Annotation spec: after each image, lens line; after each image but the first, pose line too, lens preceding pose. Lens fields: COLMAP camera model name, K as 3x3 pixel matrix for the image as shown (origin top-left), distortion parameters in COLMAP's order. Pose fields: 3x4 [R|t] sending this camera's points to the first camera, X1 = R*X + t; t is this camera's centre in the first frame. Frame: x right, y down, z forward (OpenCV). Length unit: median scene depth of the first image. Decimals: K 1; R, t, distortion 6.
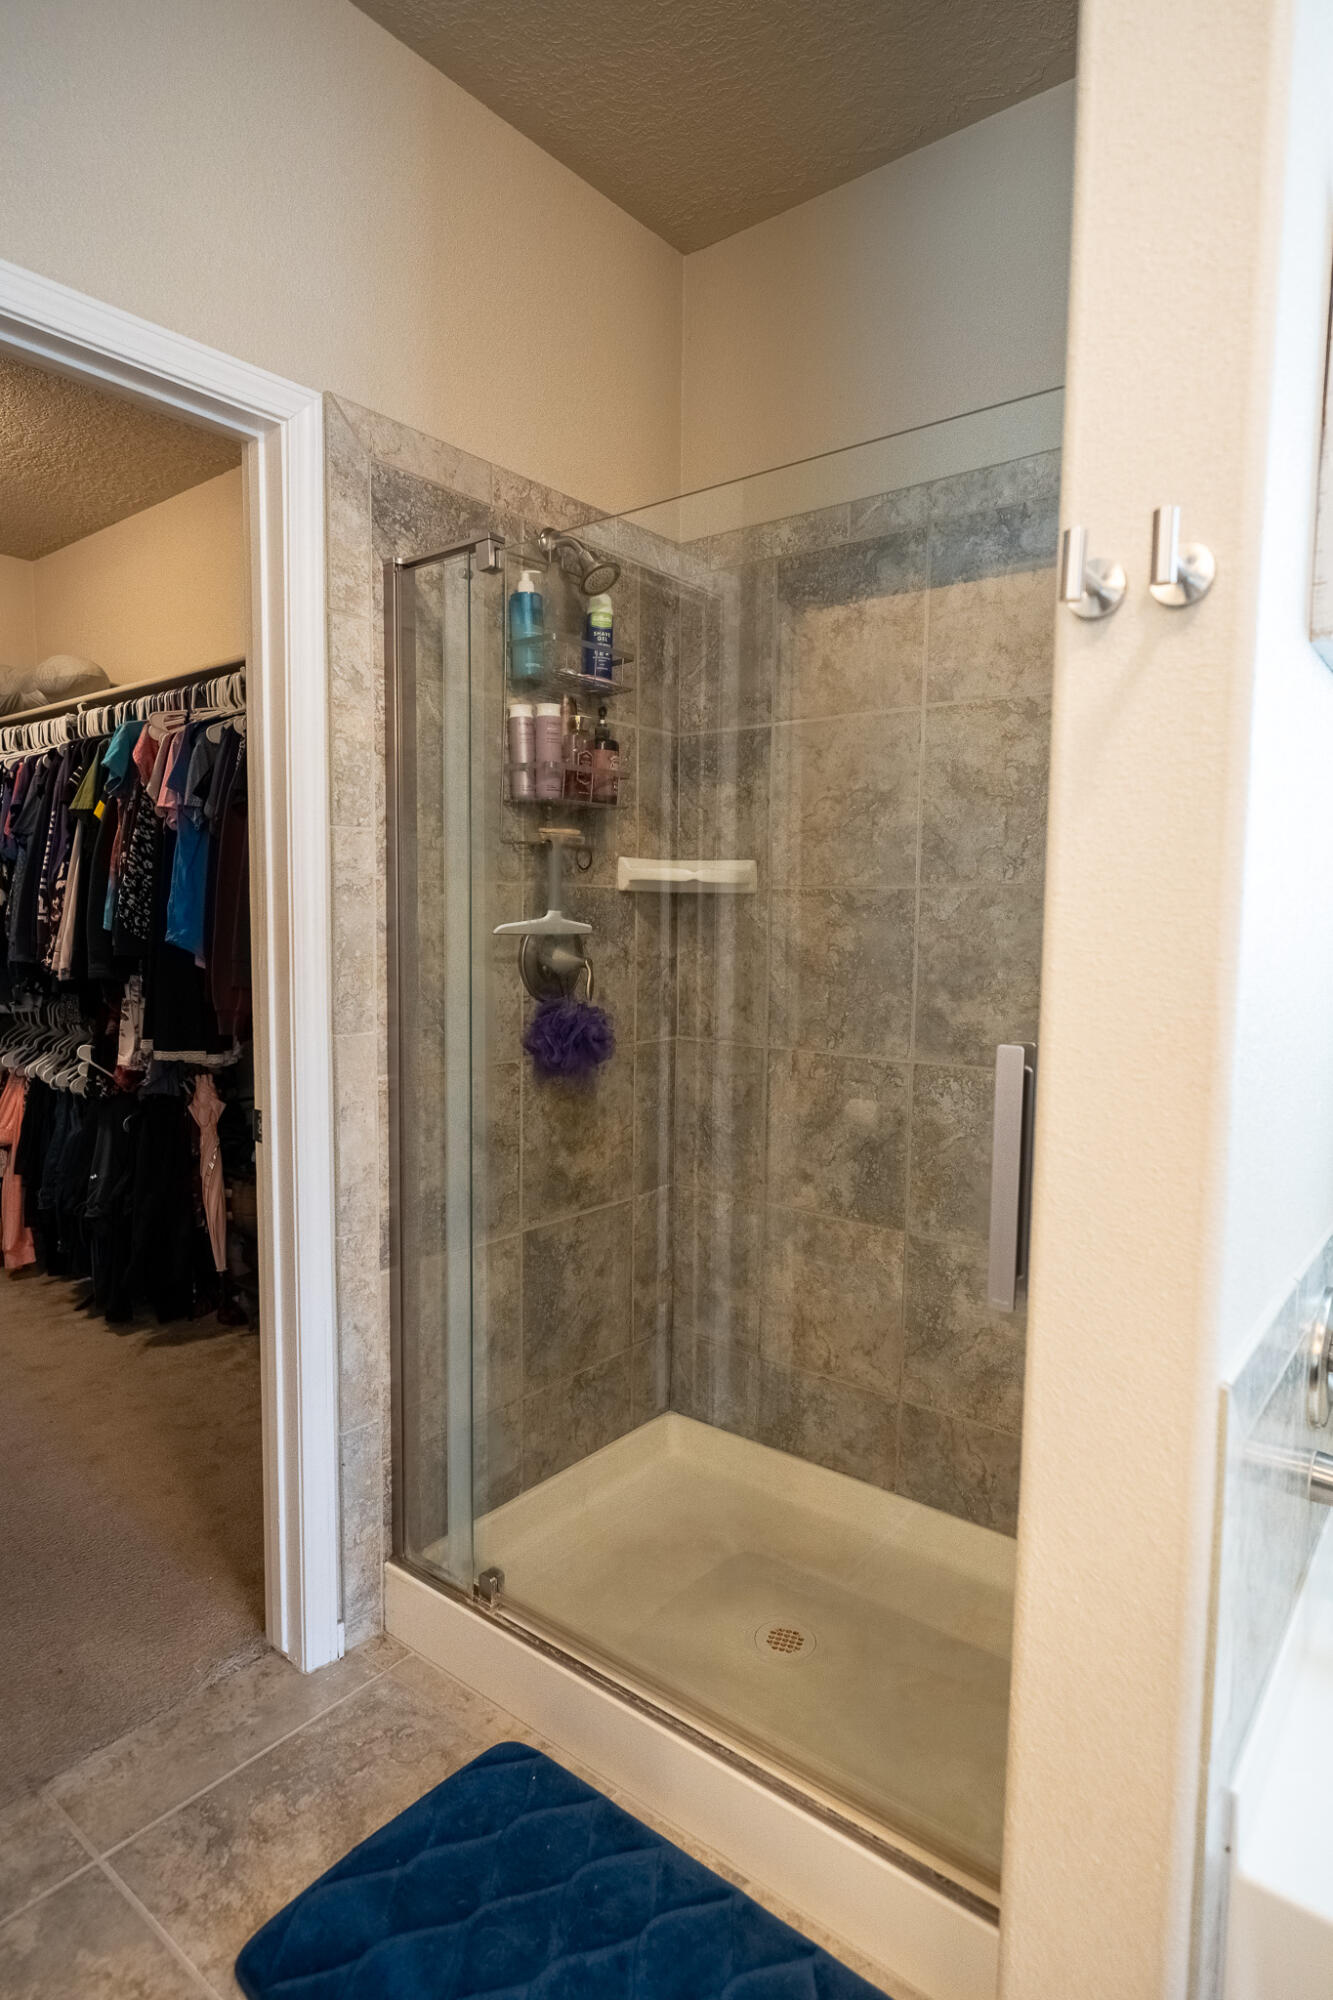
lens RADIAL K [[1117.0, 0, 666.5], [0, 1117.0, 1000.0], [0, 0, 1]] dist [-0.000798, 0.000426]
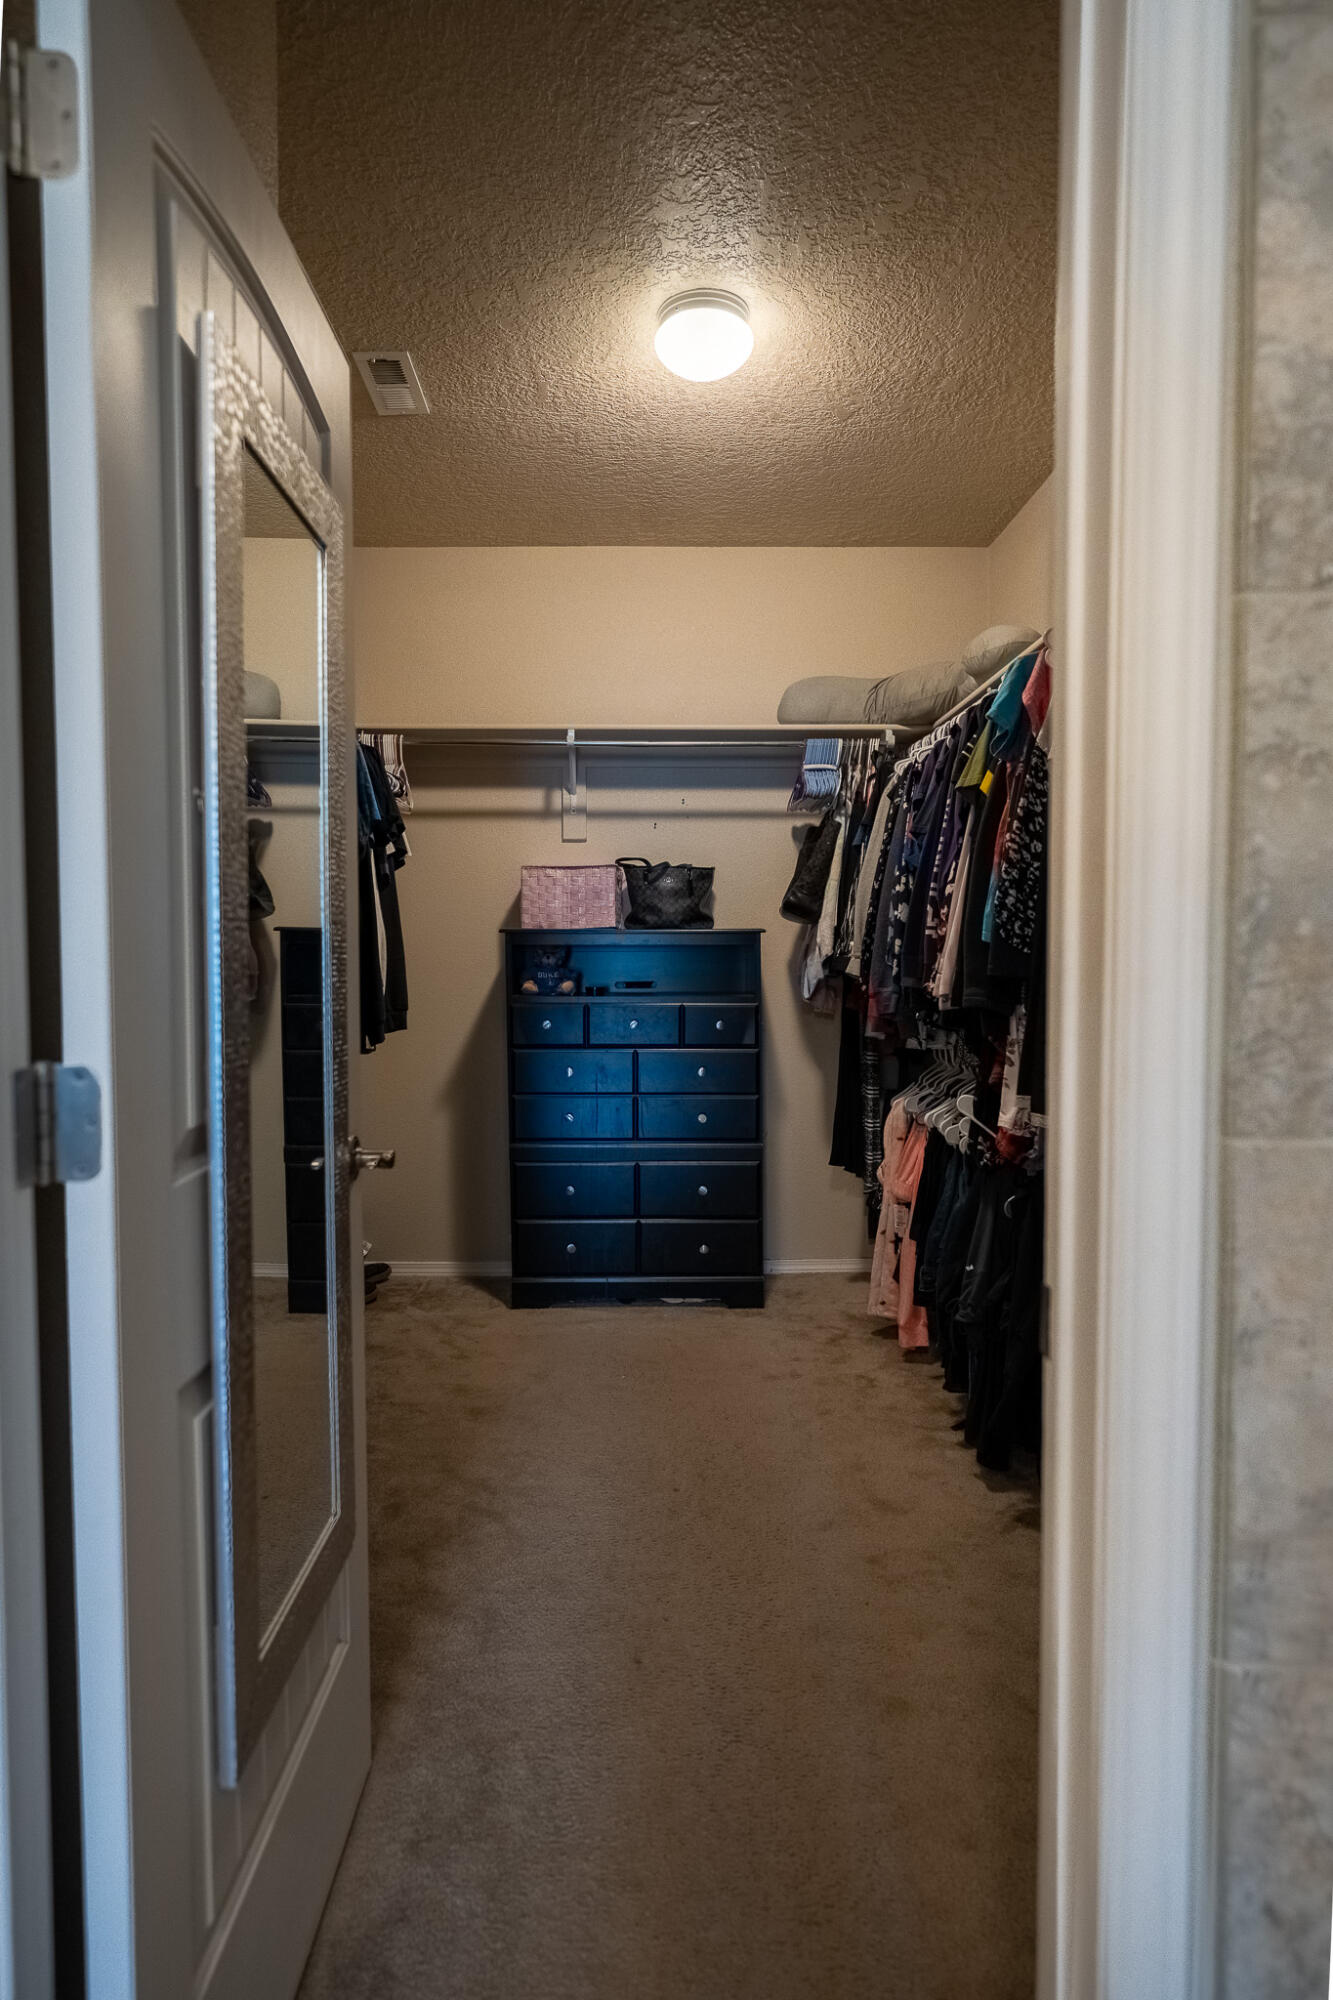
lens RADIAL K [[1112.9, 0, 666.5], [0, 1112.9, 1000.0], [0, 0, 1]] dist [-0.014222, 0.023625]
pose [[0.651729, 0.019728, -0.758195, -0.076803], [-0.052486, 0.998438, -0.019136, 0.000636], [0.756634, 0.052266, 0.651747, 0.345133]]
